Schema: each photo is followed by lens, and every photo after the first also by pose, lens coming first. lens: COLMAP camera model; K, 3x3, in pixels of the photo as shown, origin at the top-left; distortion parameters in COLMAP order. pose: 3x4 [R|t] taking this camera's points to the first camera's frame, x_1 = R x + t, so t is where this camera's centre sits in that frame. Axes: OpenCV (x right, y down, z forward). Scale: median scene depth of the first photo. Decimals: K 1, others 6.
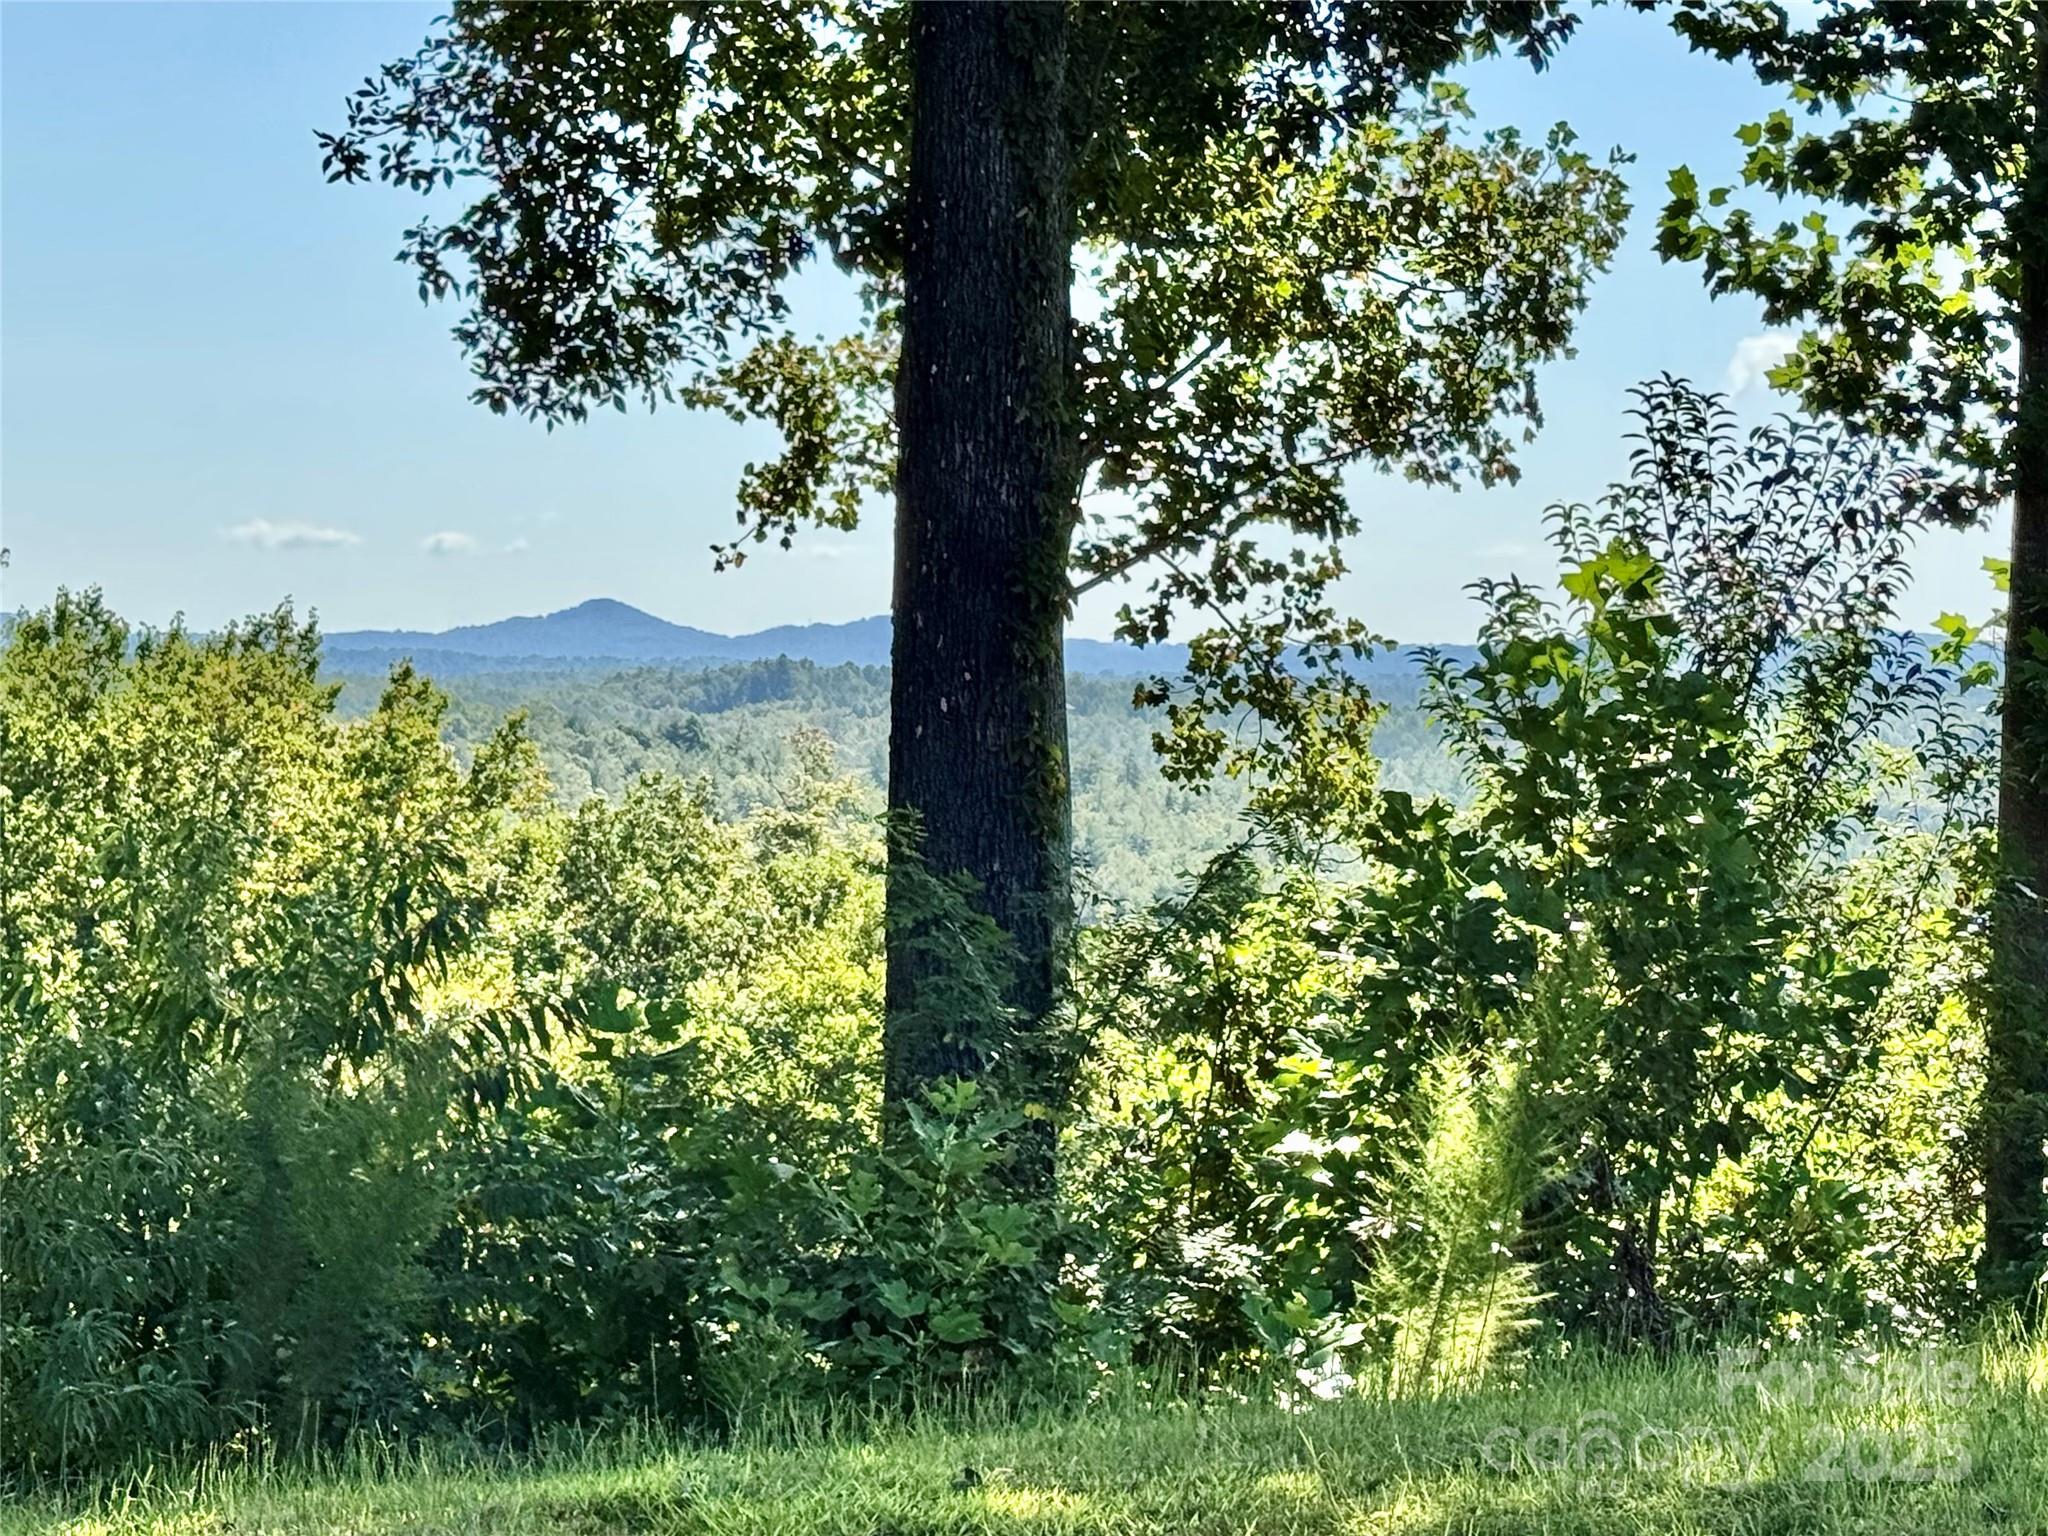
lens RADIAL K [[4784.0, 0, 1028.4], [0, 4784.0, 761.7], [0, 0, 1]] dist [-0.026694, 0.000000]
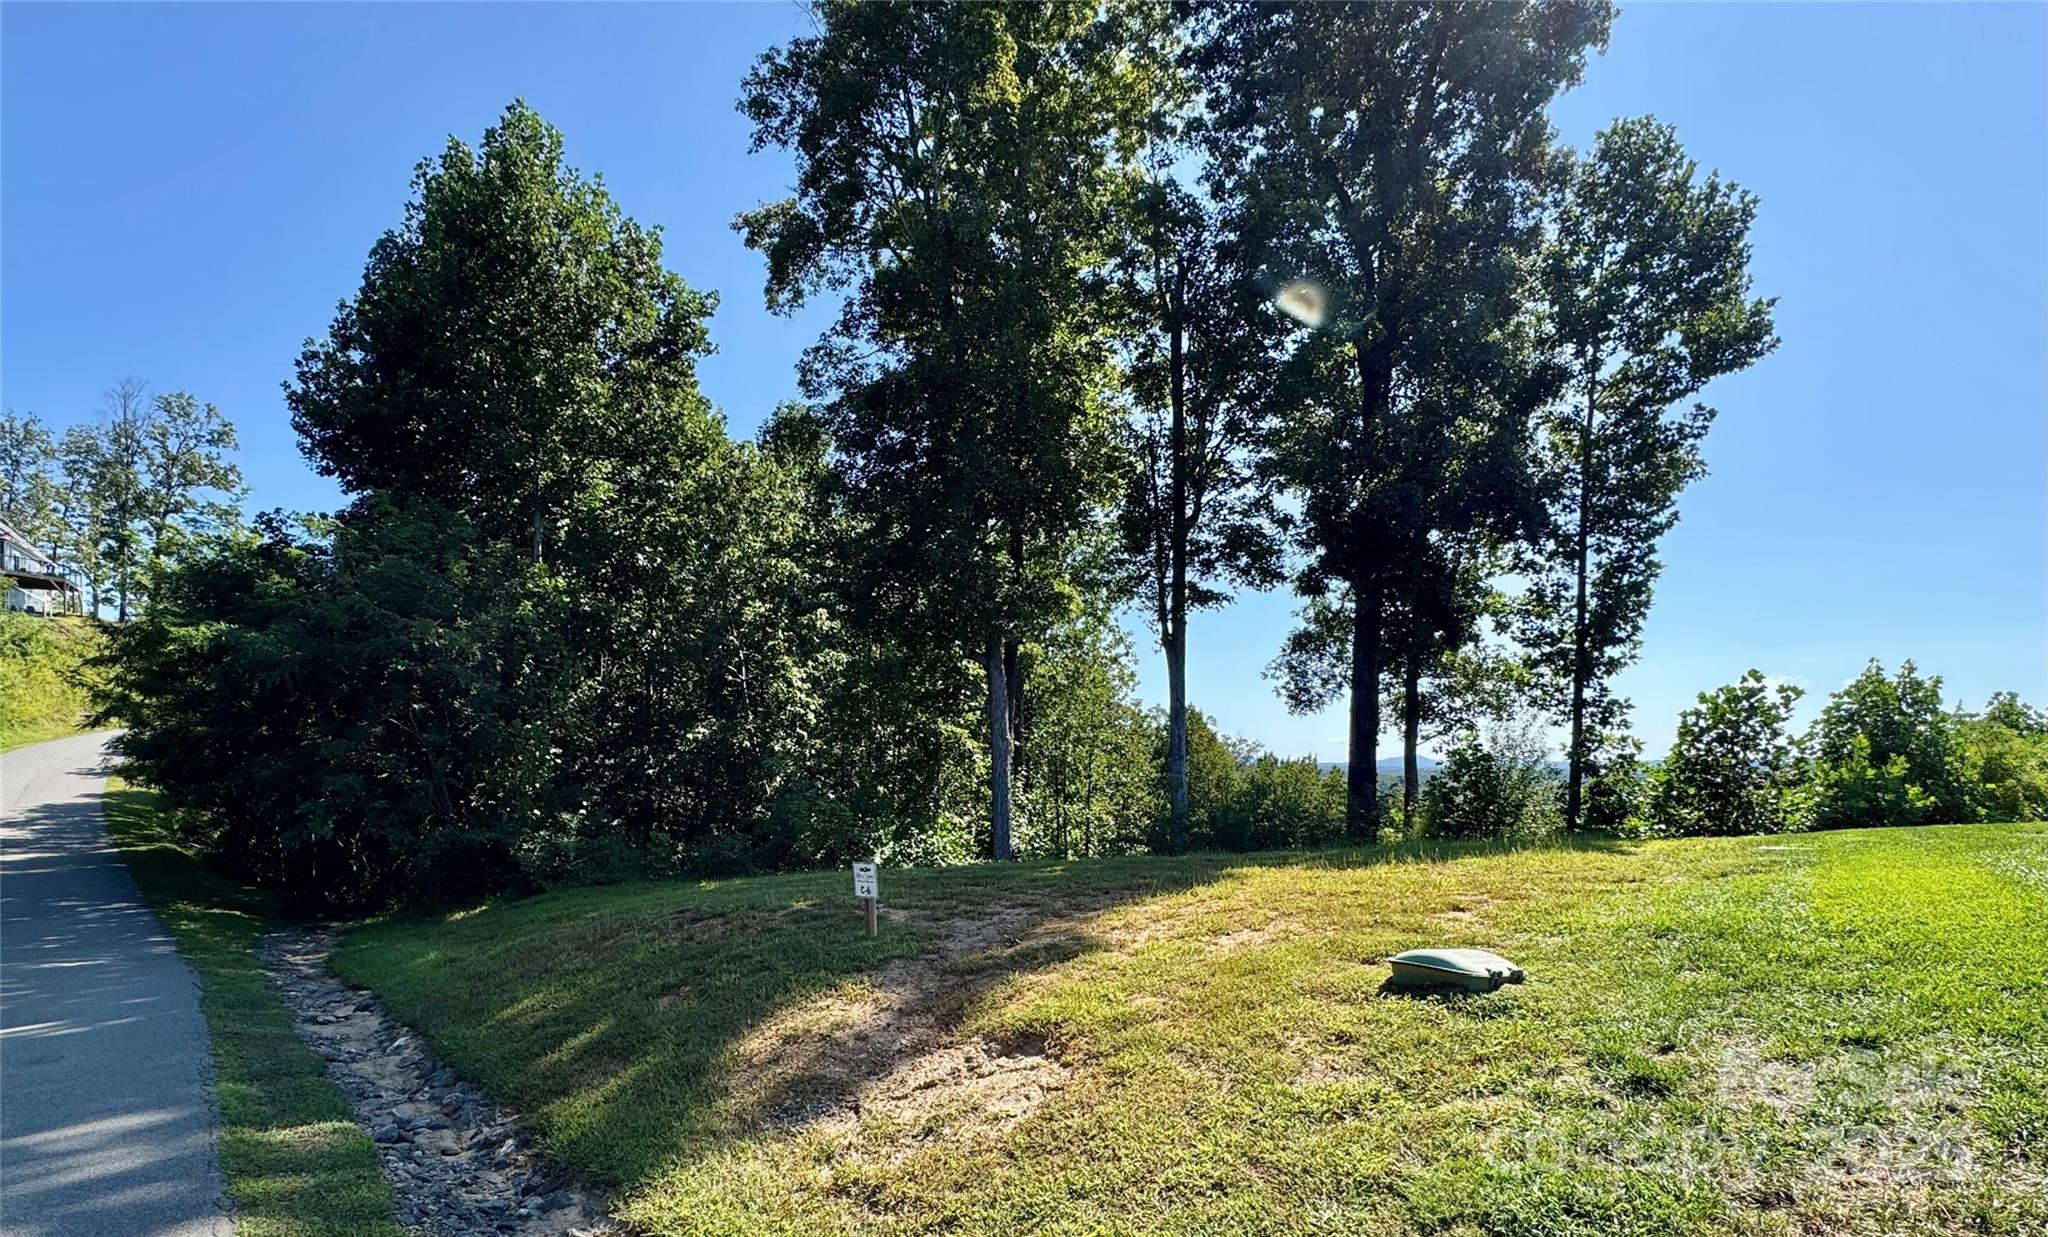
lens RADIAL K [[1012.4, 0, 1028.4], [0, 1012.4, 620.0], [0, 0, 1]] dist [-0.000626, 0.000012]
pose [[0.898530, -0.073144, -0.432775, 0.111499], [0.000000, 0.986016, -0.166648, 0.016890], [0.438913, 0.149738, 0.885965, -0.231164]]
